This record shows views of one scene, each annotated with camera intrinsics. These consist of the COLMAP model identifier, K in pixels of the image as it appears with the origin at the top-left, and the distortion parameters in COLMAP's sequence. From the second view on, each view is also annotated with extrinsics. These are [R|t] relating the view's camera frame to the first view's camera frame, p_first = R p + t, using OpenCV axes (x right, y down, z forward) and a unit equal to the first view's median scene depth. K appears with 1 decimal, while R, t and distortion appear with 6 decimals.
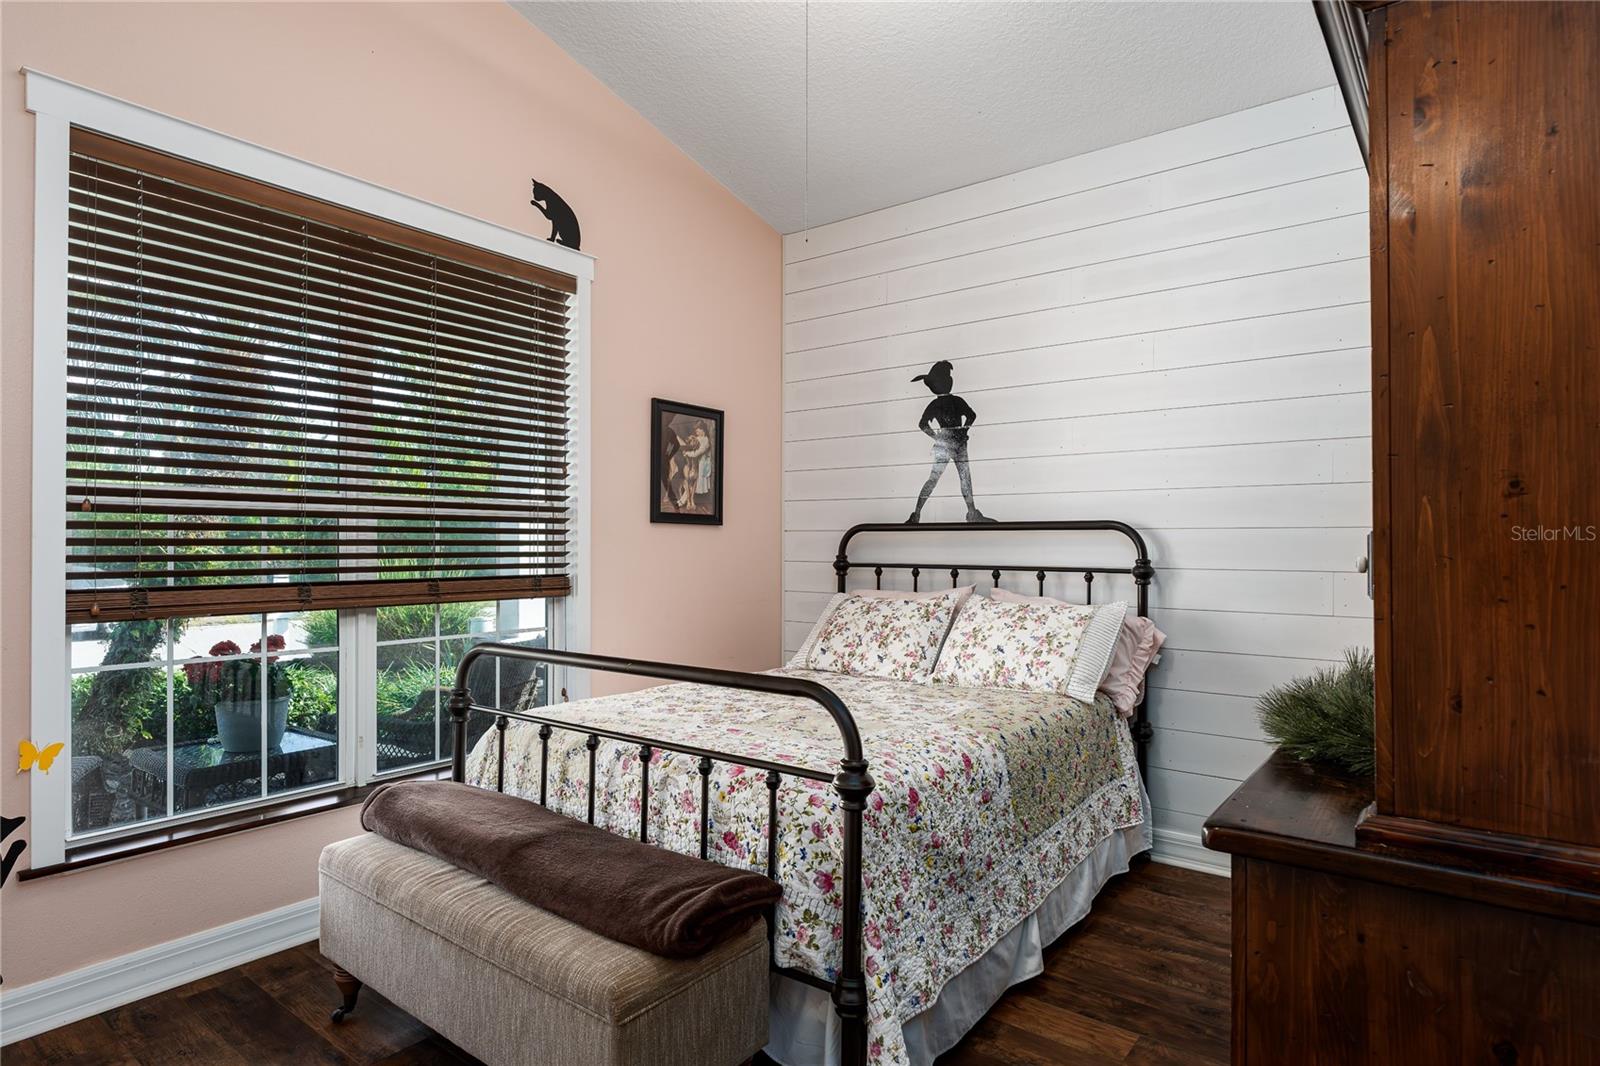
lens RADIAL K [[863.8, 0, 797.8], [0, 863.8, 534.6], [0, 0, 1]] dist [-0.000290, 0.001257]
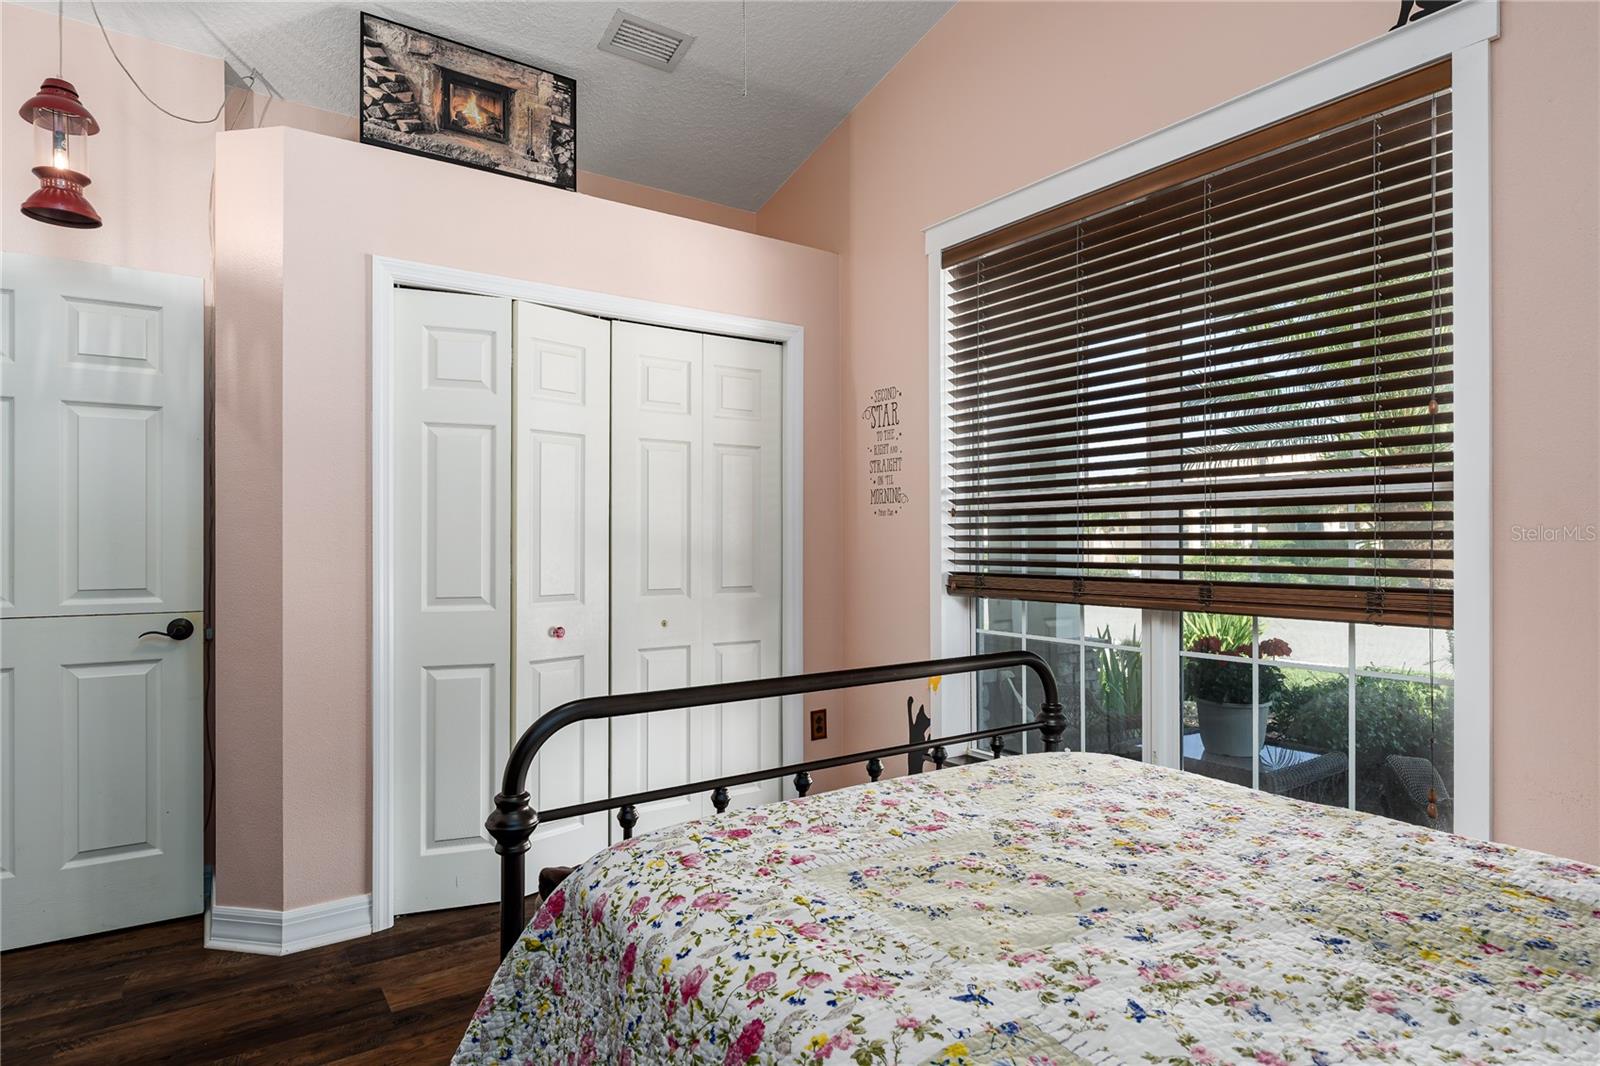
lens RADIAL K [[863.8, 0, 795.1], [0, 863.8, 539.6], [0, 0, 1]] dist [-0.000290, 0.001257]
pose [[-0.287832, -0.005207, -0.957667, 0.523466], [0.010073, 0.999913, -0.008464, 0.017499], [0.957628, -0.012082, -0.287755, 1.003839]]
